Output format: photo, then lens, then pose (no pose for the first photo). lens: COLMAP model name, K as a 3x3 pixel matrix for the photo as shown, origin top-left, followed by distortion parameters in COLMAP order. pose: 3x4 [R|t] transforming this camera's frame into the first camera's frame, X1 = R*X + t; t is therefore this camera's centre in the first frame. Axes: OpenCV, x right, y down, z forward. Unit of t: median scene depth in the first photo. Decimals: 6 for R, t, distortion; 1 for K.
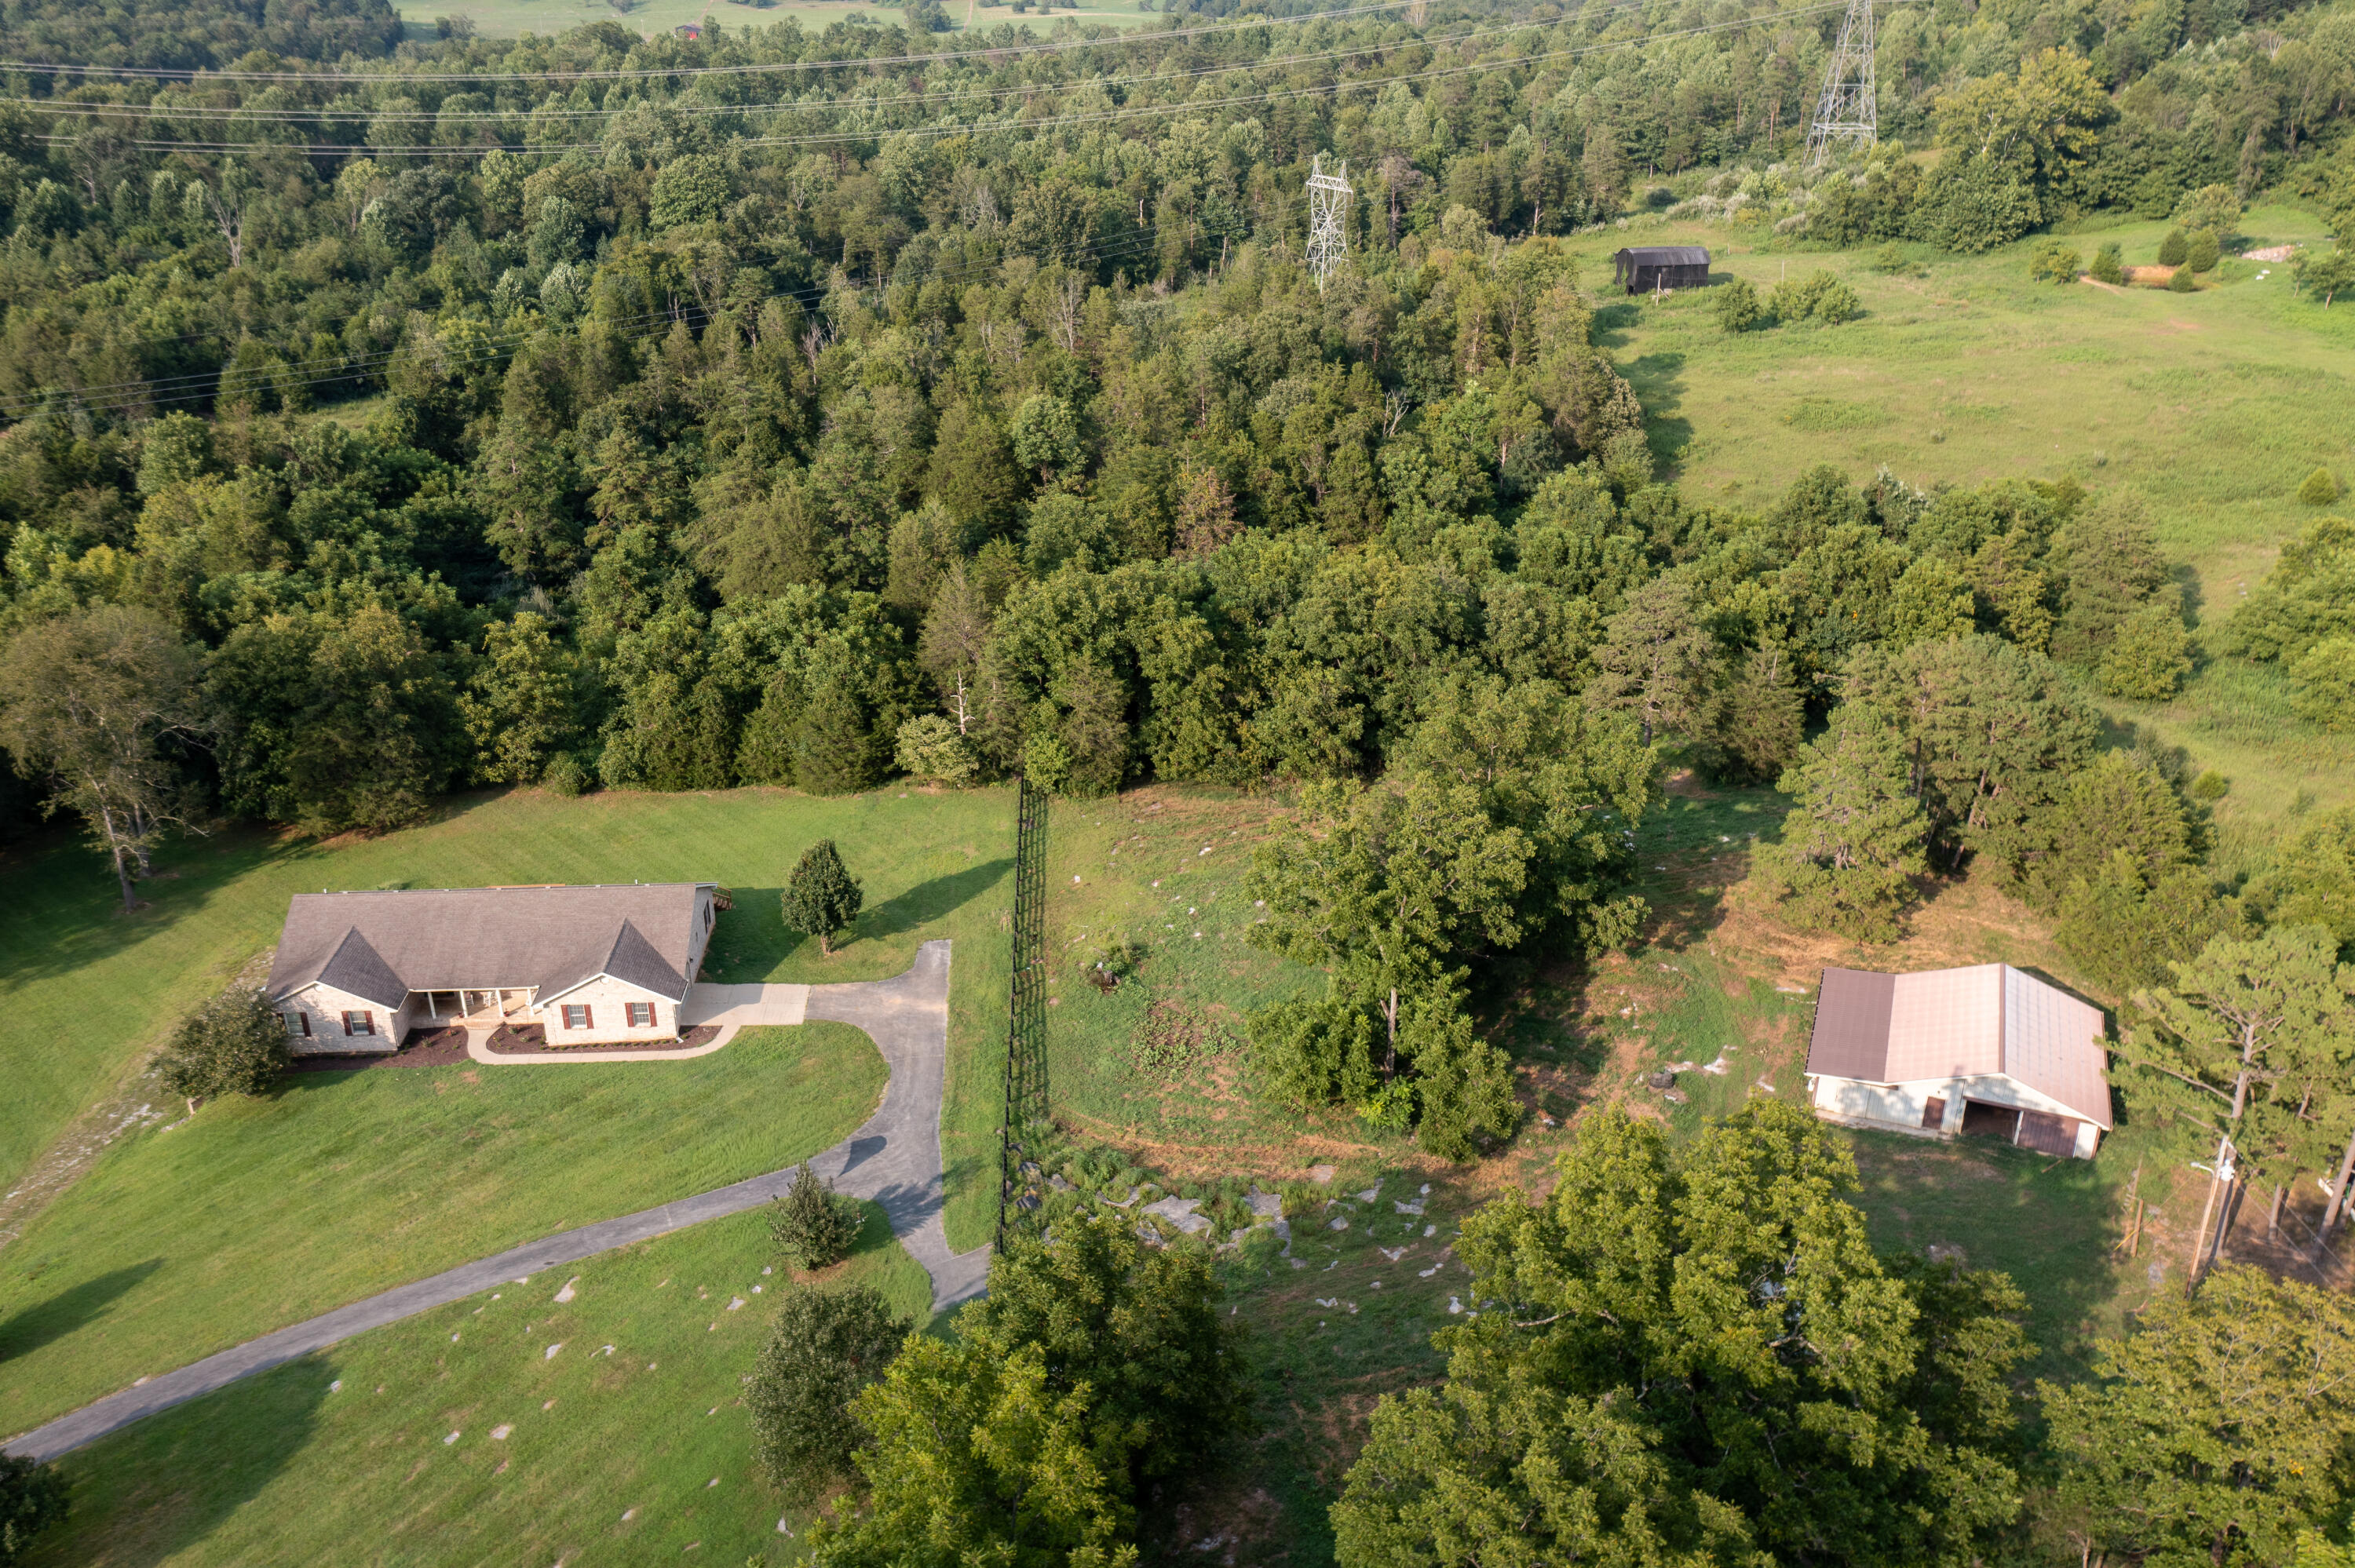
lens RADIAL K [[1870.0, 0, 1167.1], [0, 1870.0, 768.8], [0, 0, 1]] dist [-0.008012, 0.004085]
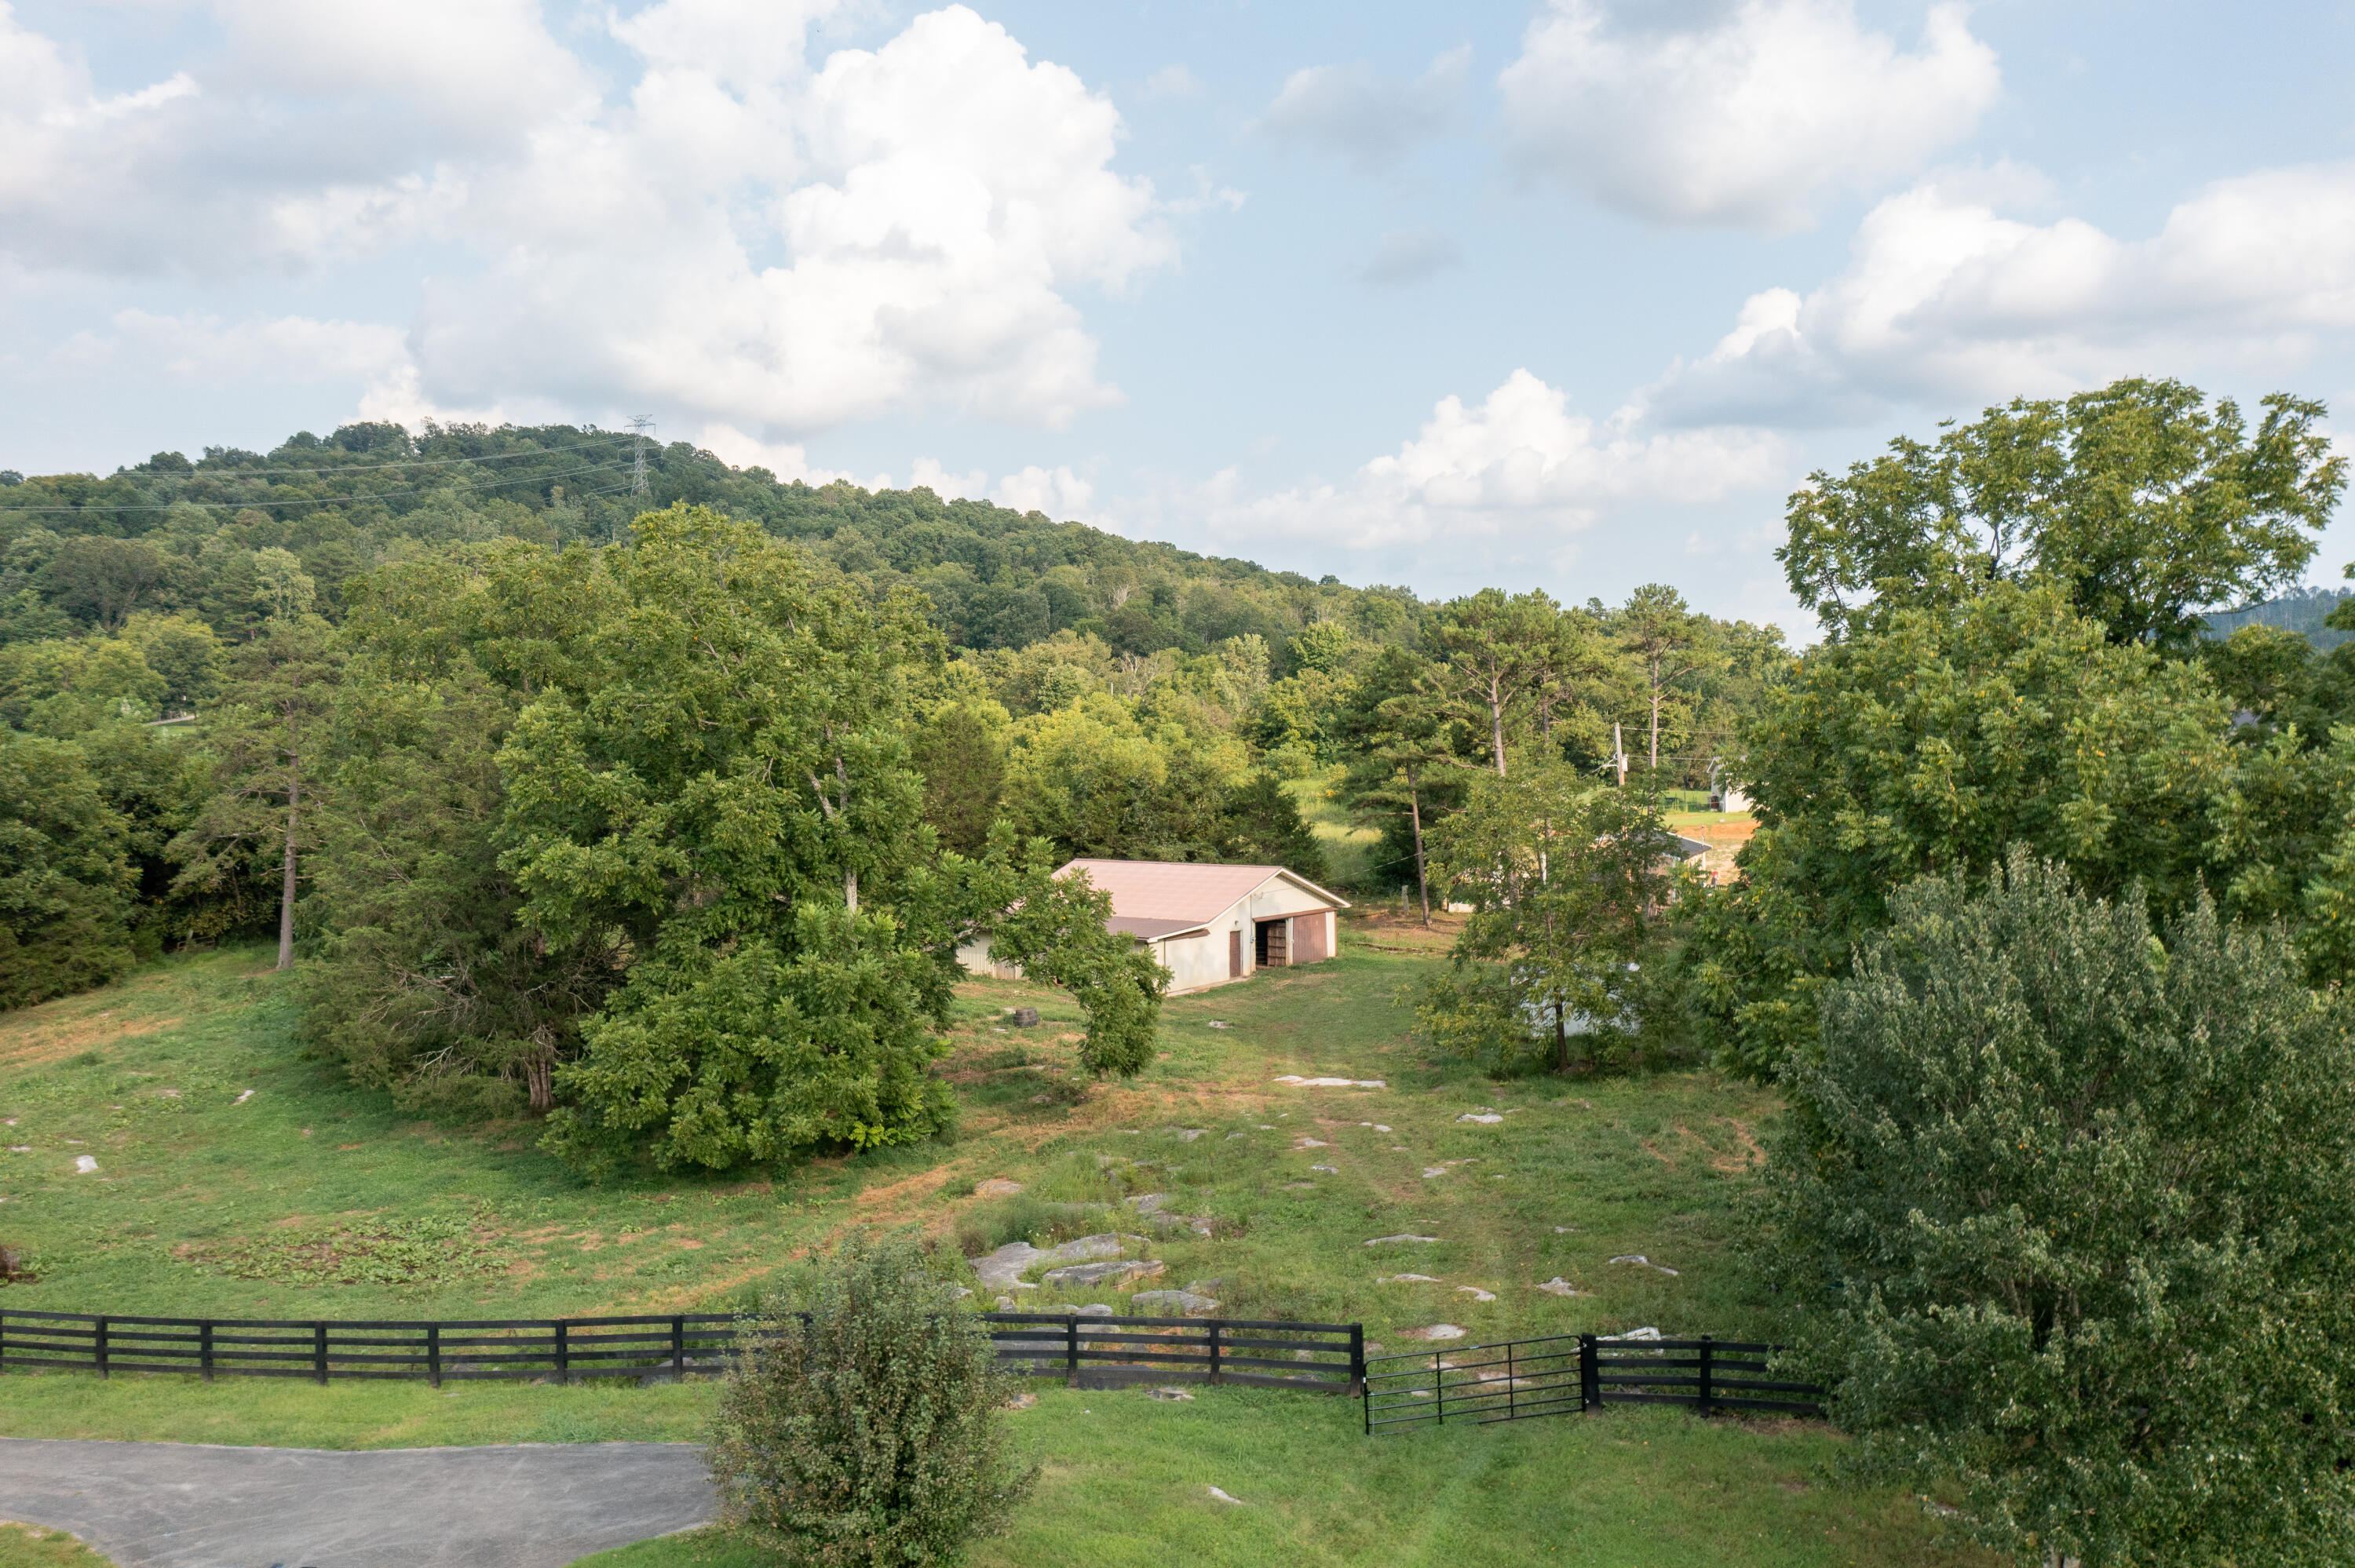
lens RADIAL K [[1870.0, 0, 1173.1], [0, 1870.0, 784.2], [0, 0, 1]] dist [-0.008012, 0.004085]
pose [[0.265773, -0.014650, 0.963924, -0.208400], [0.403093, 0.909970, -0.097311, 0.100553], [-0.875717, 0.414414, 0.247751, 0.428849]]
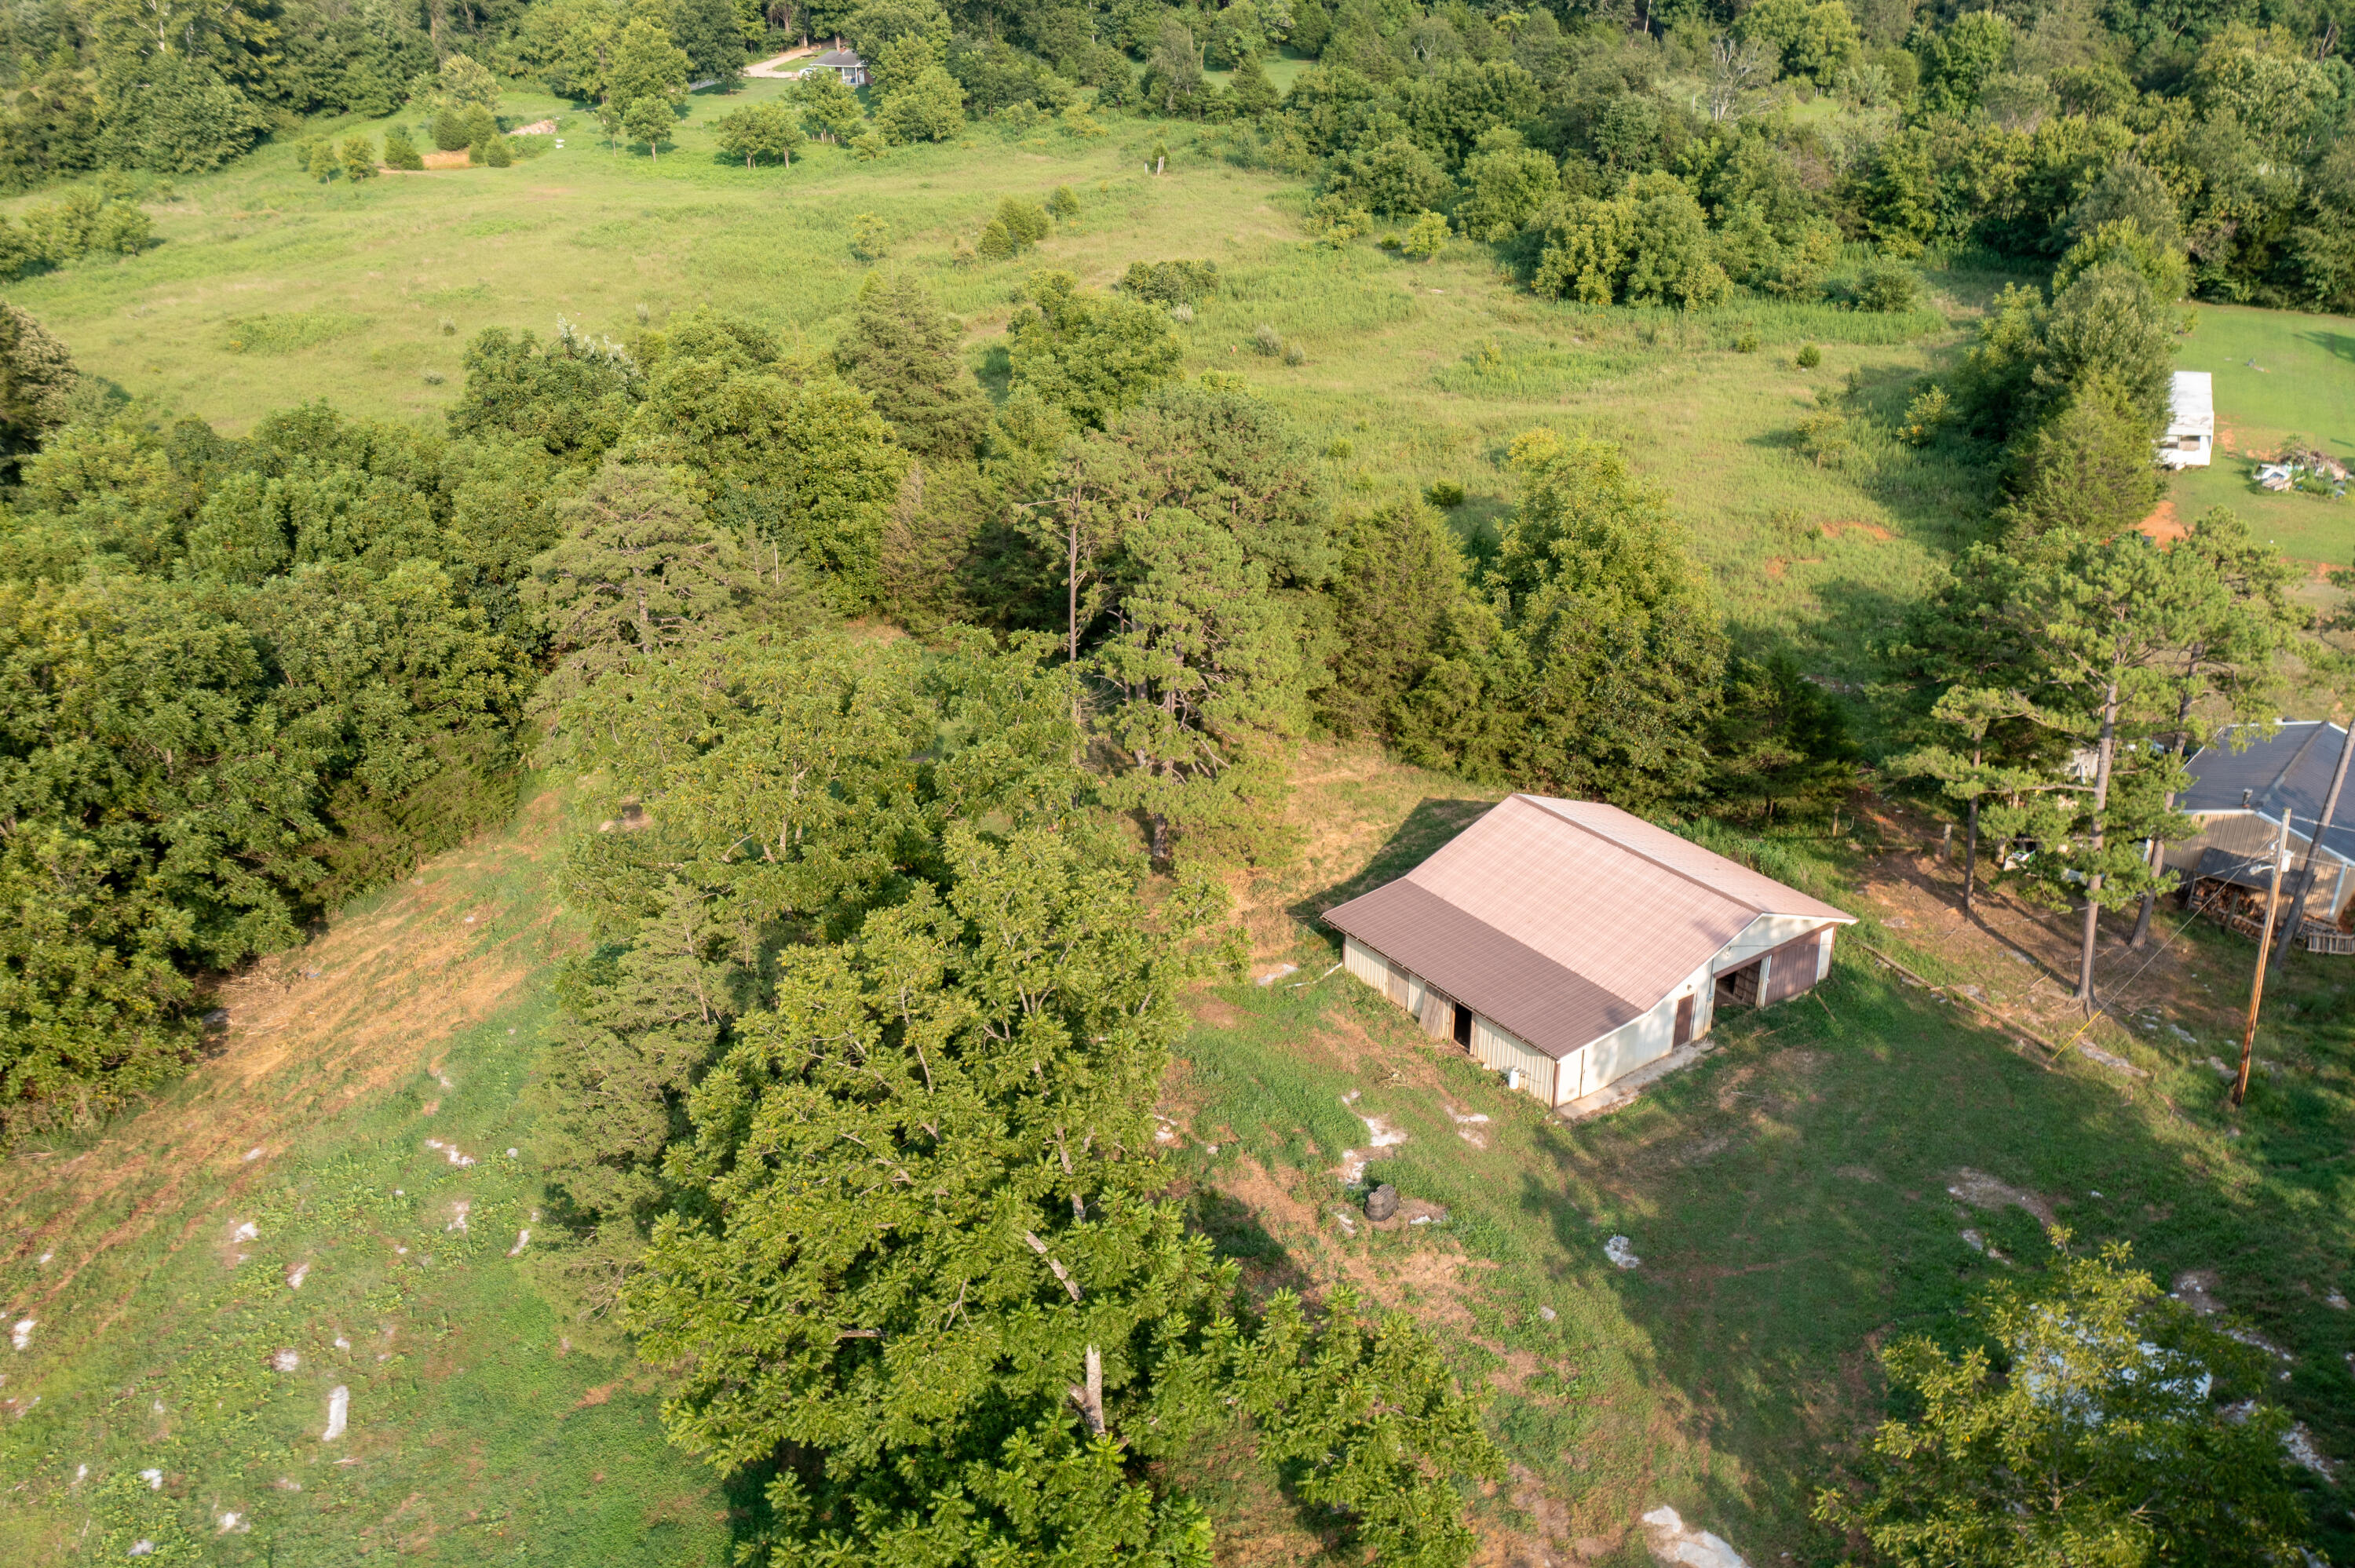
lens RADIAL K [[1870.0, 0, 1172.2], [0, 1870.0, 770.4], [0, 0, 1]] dist [-0.008012, 0.004085]
pose [[0.542306, -0.342836, 0.767051, -0.083523], [0.354267, 0.921139, 0.161238, -0.034403], [-0.761839, 0.184301, 0.620995, 0.388628]]
